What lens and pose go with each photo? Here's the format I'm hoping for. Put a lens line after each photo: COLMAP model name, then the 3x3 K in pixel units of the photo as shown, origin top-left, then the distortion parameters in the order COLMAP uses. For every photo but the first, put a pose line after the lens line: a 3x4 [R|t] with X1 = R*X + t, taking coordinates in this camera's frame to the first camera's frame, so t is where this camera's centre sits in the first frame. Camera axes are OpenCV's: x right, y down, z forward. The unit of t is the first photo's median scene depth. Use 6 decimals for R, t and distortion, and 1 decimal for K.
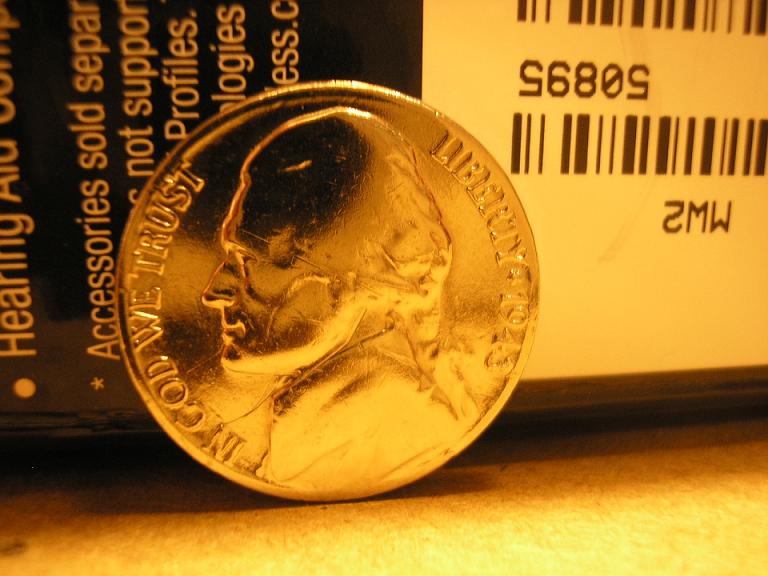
lens RADIAL K [[843.3, 0, 384.0], [0, 843.3, 288.0], [0, 0, 1]] dist [-0.168266, 0.039210]
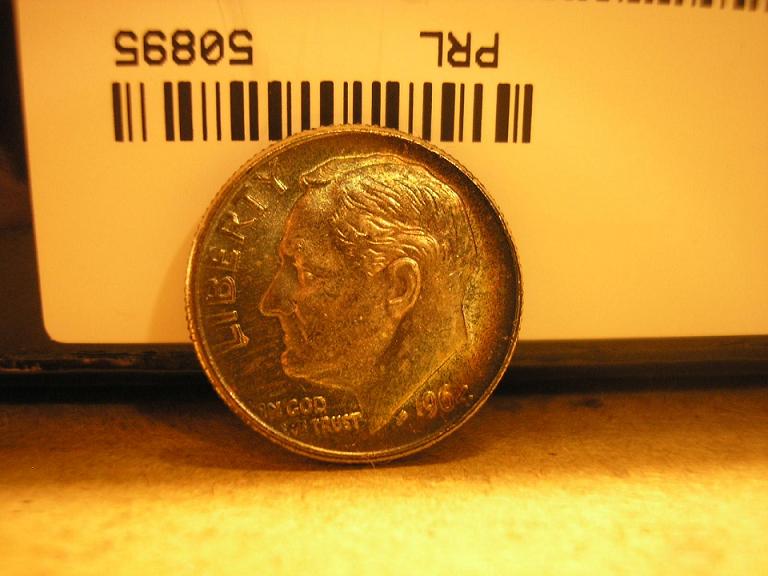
lens RADIAL K [[843.3, 0, 384.0], [0, 843.3, 288.0], [0, 0, 1]] dist [-0.168266, 0.039210]
pose [[0.993776, 0.031968, -0.106712, 0.612768], [-0.028141, 0.998912, 0.037178, -0.002999], [0.107784, -0.033943, 0.993595, 0.019623]]
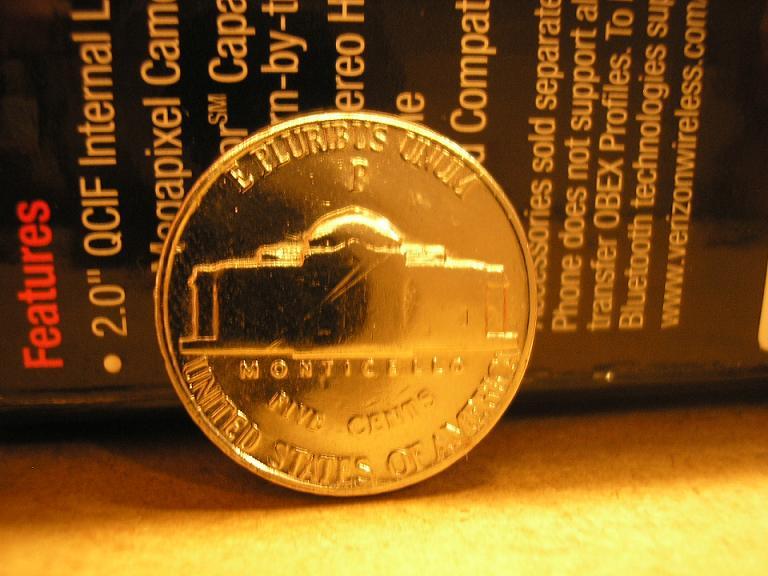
lens RADIAL K [[843.3, 0, 384.0], [0, 843.3, 288.0], [0, 0, 1]] dist [-0.168266, 0.039210]
pose [[0.999424, 0.011782, -0.031833, -0.515204], [-0.011798, 0.999930, -0.000323, 0.031464], [0.031827, 0.000699, 0.999493, -0.244073]]
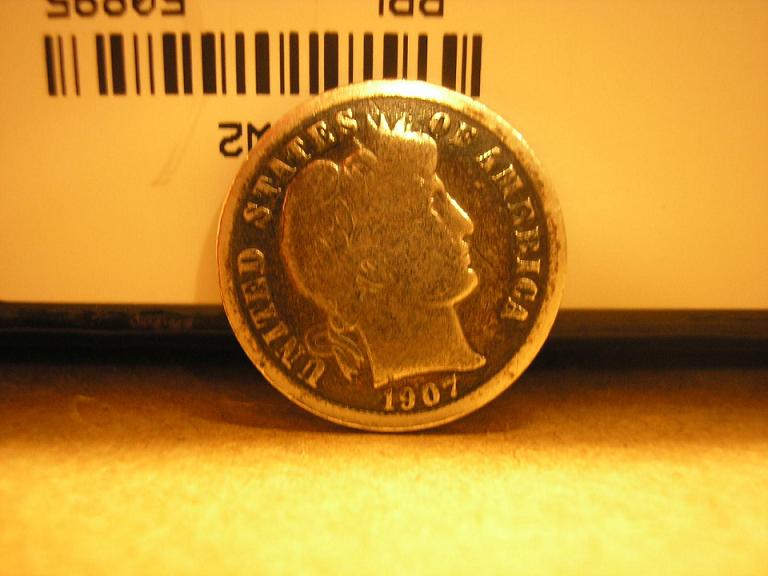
lens RADIAL K [[843.3, 0, 384.0], [0, 843.3, 288.0], [0, 0, 1]] dist [-0.168266, 0.039210]
pose [[0.984466, 0.056366, -0.166283, 0.746603], [-0.043416, 0.995807, 0.080516, -0.002381], [0.170124, -0.072046, 0.982785, 0.090844]]
